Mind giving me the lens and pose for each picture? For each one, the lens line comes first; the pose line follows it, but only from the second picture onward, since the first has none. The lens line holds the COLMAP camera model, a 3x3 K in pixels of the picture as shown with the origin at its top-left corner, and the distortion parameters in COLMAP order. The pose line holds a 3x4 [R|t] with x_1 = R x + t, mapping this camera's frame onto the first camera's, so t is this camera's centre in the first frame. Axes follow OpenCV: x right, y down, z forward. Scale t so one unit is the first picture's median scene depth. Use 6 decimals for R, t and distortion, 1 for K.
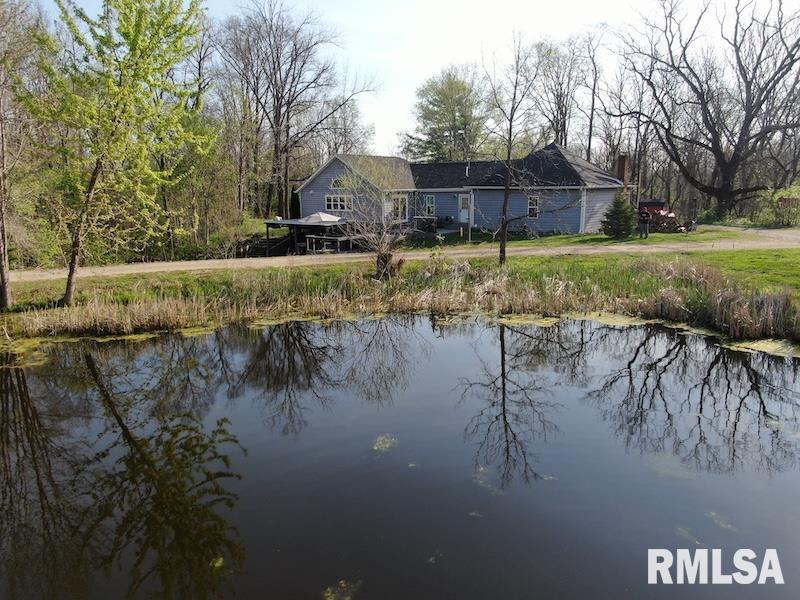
lens RADIAL K [[573.1, 0, 401.0], [0, 573.1, 300.5], [0, 0, 1]] dist [-0.012200, -0.001311]
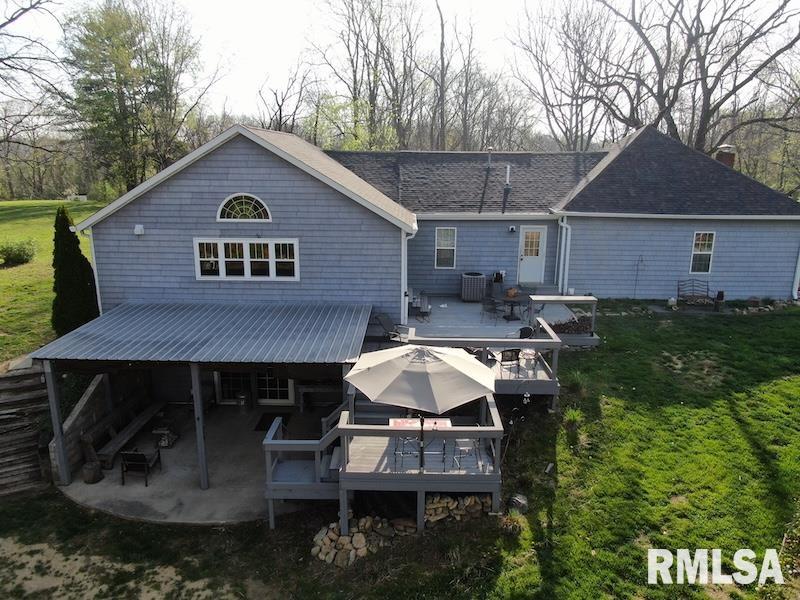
lens RADIAL K [[573.1, 0, 401.0], [0, 573.1, 298.2], [0, 0, 1]] dist [-0.012200, -0.001311]
pose [[0.794469, -0.129843, 0.593262, -0.247905], [0.101755, 0.991527, 0.080742, -0.162542], [-0.598720, -0.003779, 0.800950, 0.635362]]
